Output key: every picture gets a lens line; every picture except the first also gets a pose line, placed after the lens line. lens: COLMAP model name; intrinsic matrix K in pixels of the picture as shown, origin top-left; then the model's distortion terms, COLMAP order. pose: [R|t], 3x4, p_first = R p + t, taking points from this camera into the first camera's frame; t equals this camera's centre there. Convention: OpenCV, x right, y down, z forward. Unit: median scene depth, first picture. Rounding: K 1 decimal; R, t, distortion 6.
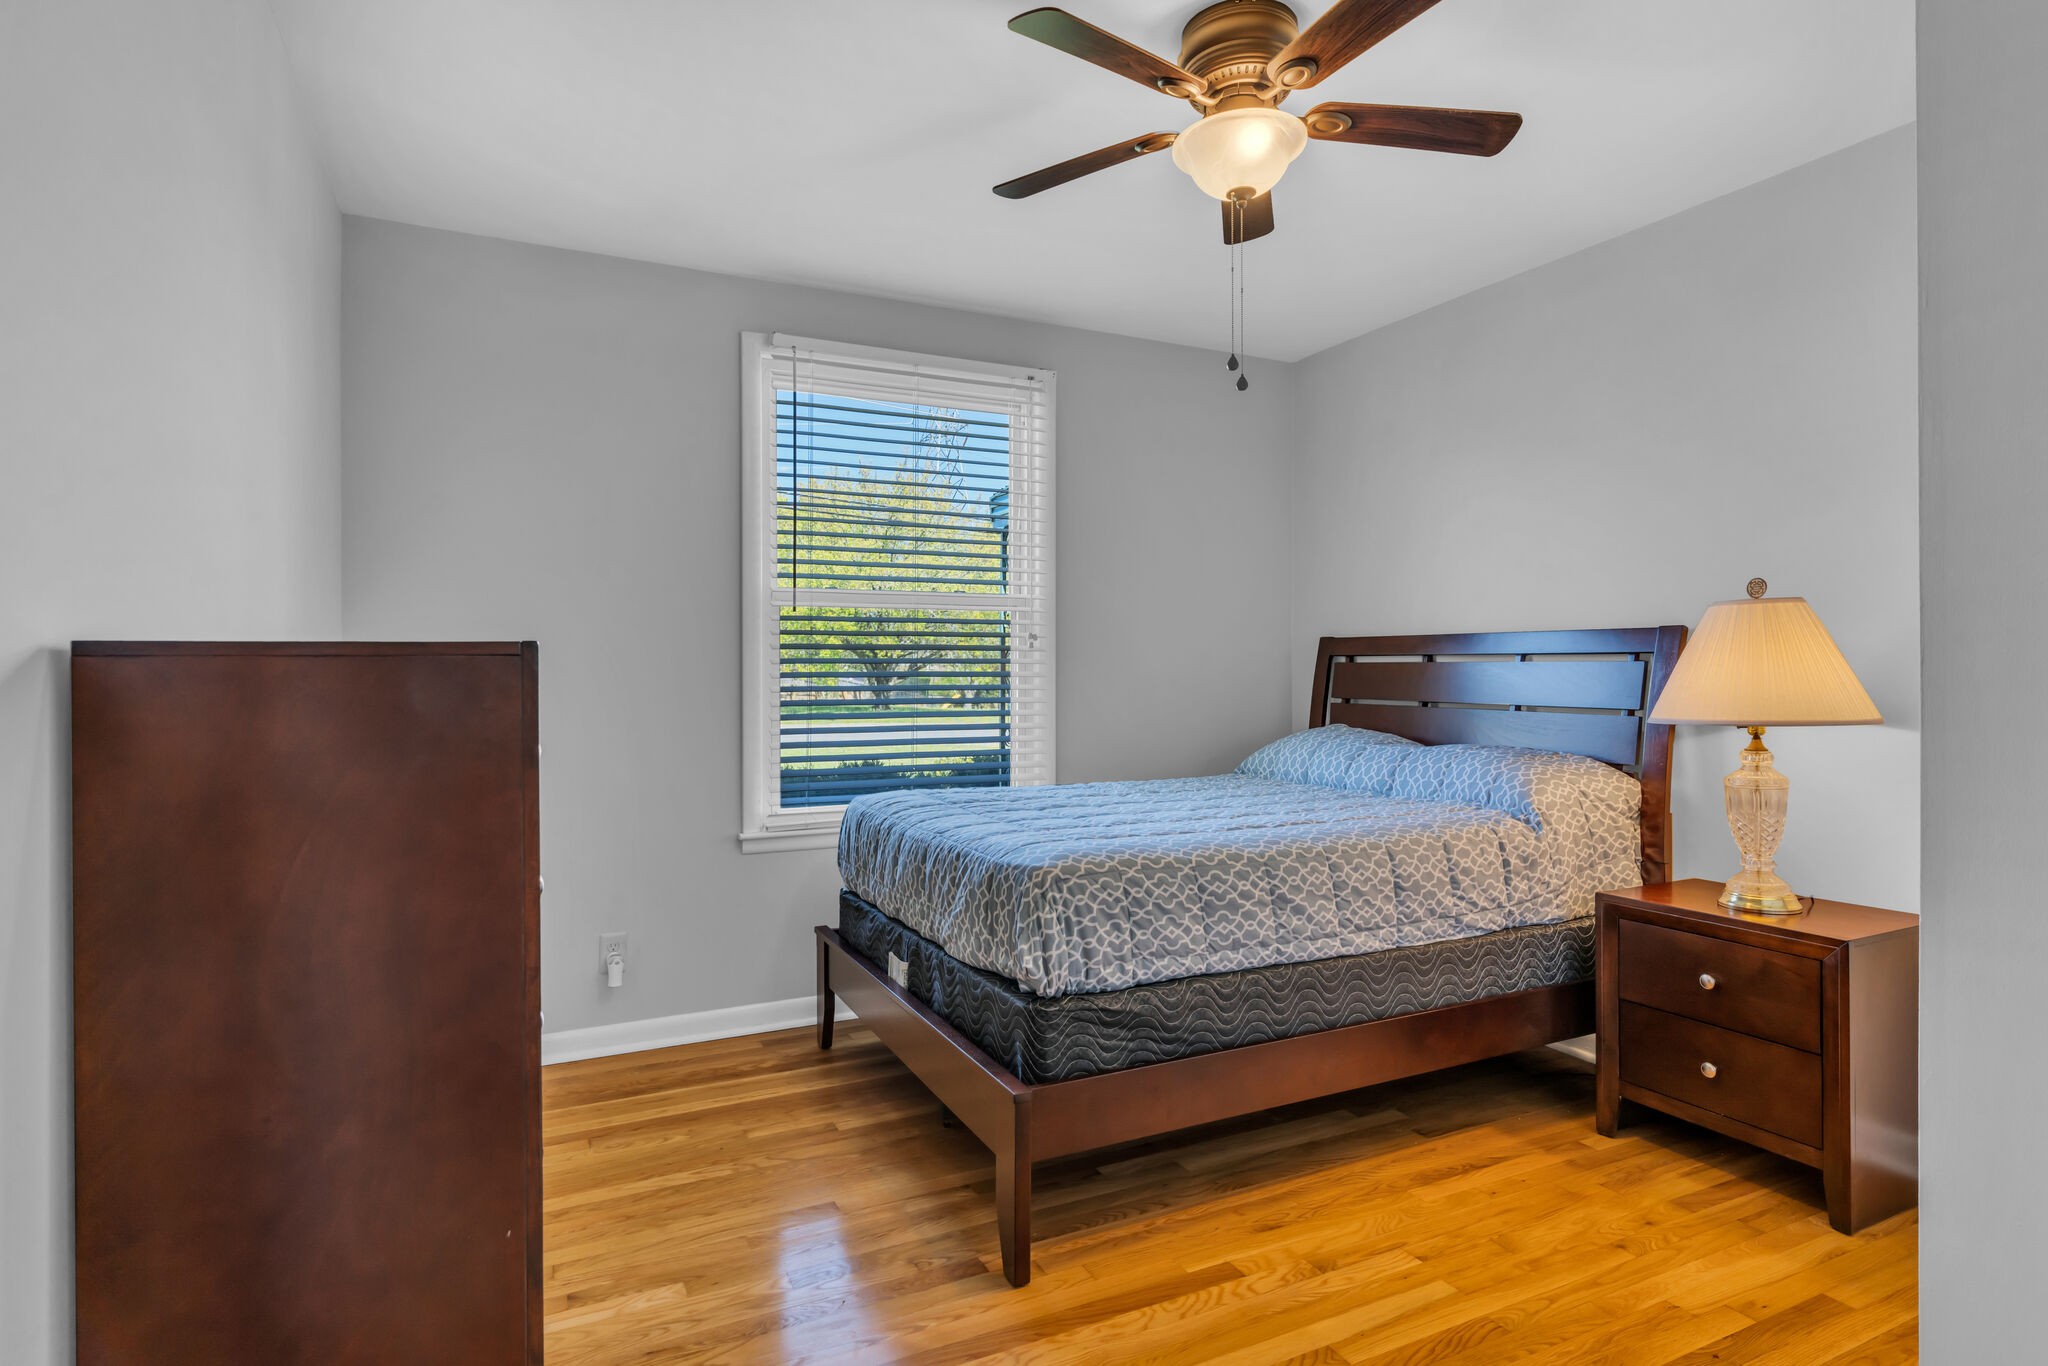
lens RADIAL K [[981.1, 0, 1021.6], [0, 981.1, 682.9], [0, 0, 1]] dist [0.002377, 0.000435]
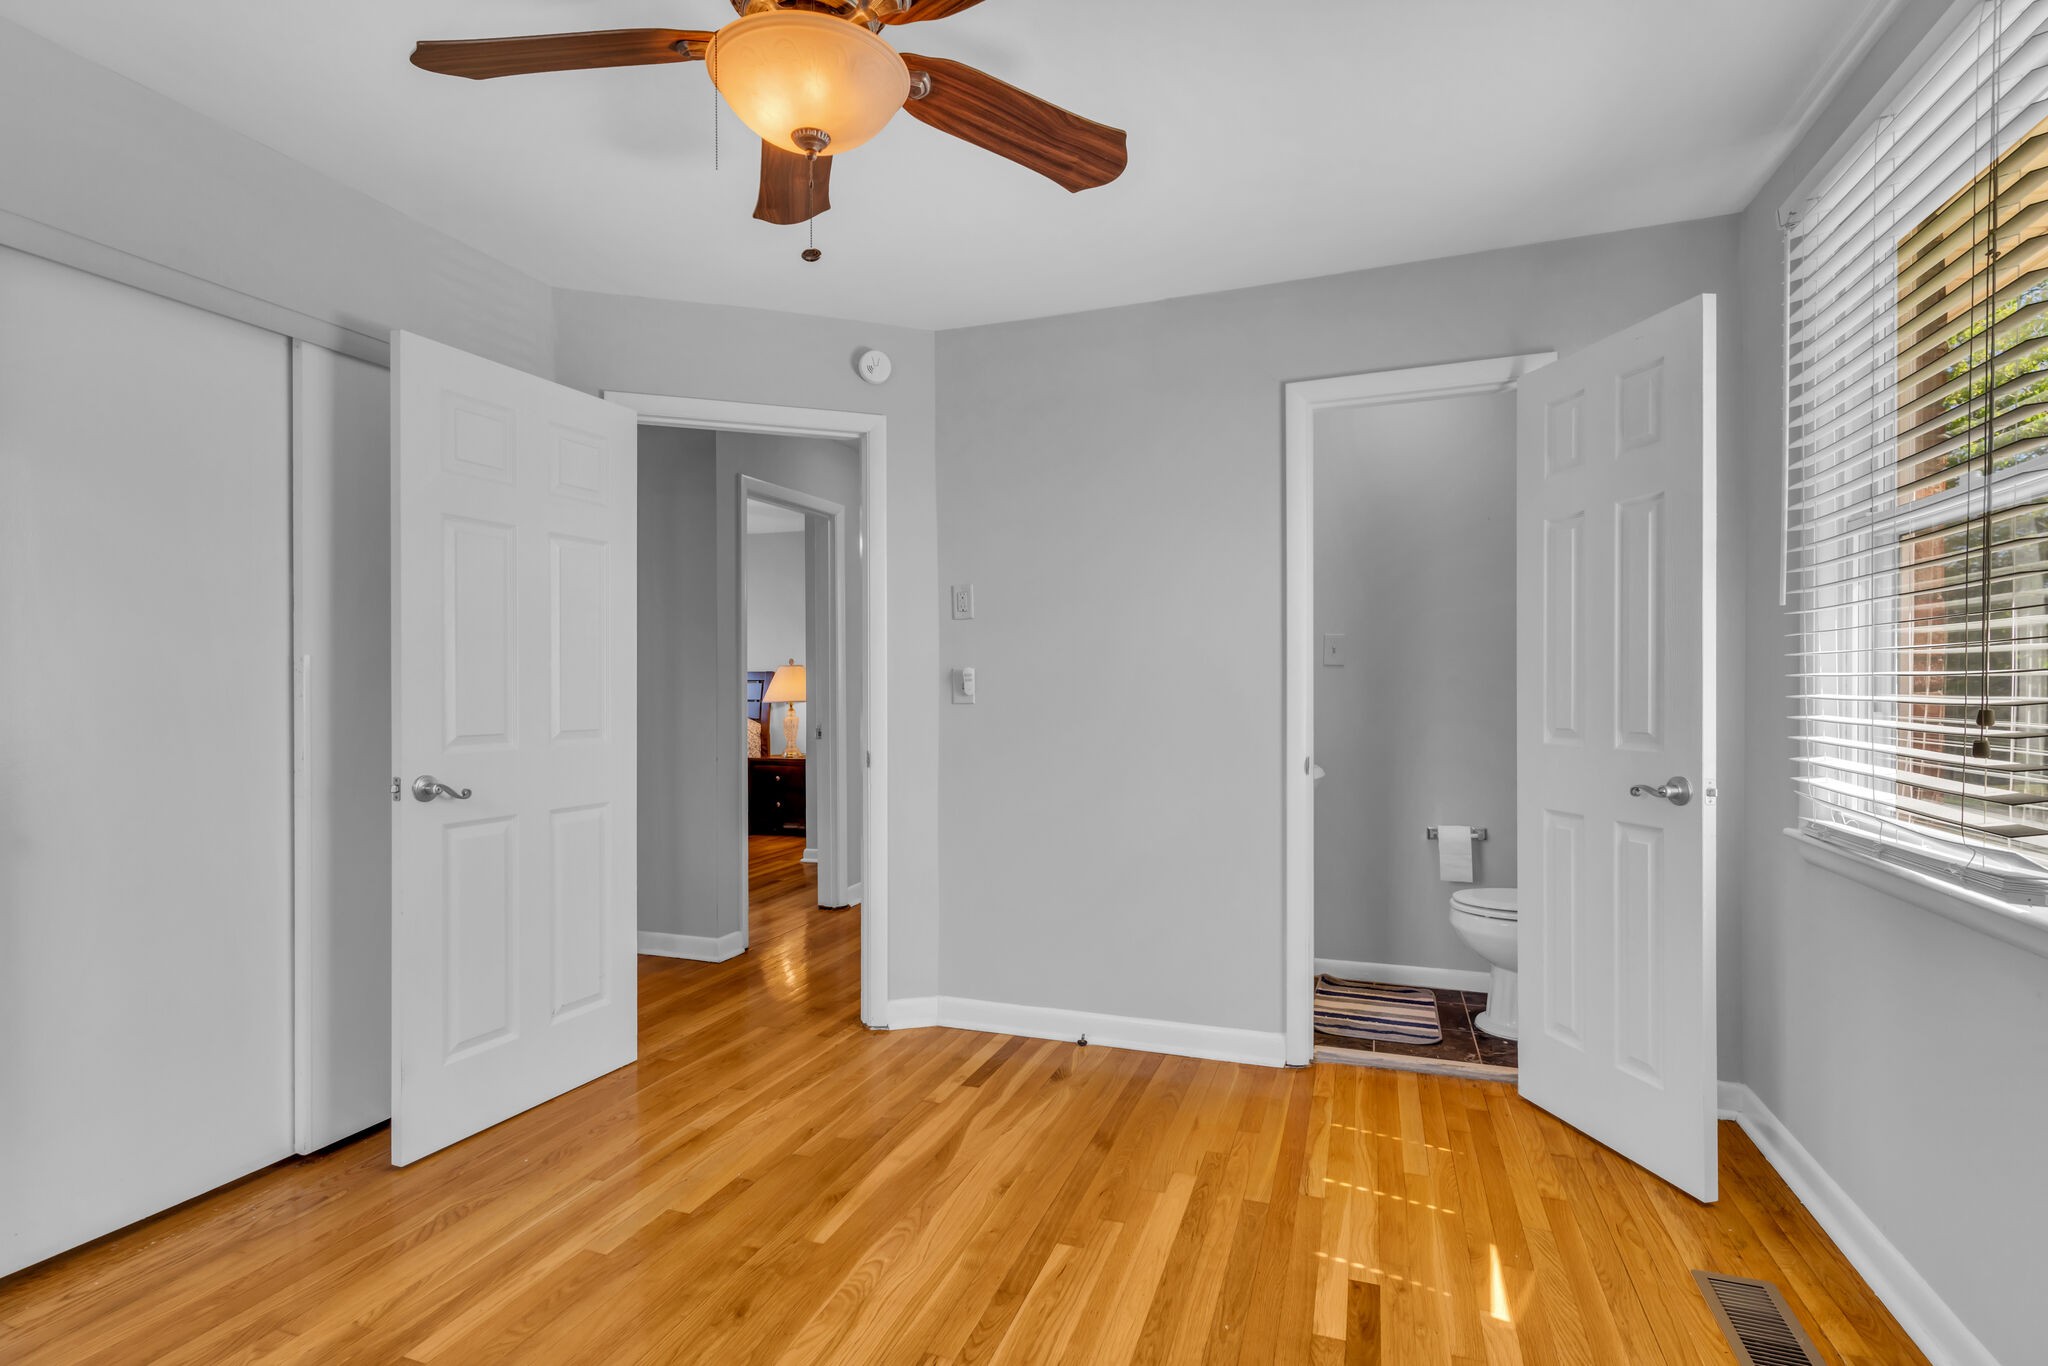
lens RADIAL K [[981.1, 0, 1017.8], [0, 981.1, 685.0], [0, 0, 1]] dist [0.002377, 0.000435]
pose [[0.680635, 0.001896, 0.732621, -1.014727], [-0.003167, 0.999995, 0.000354, -0.017718], [-0.732616, -0.002561, 0.680637, -1.587997]]
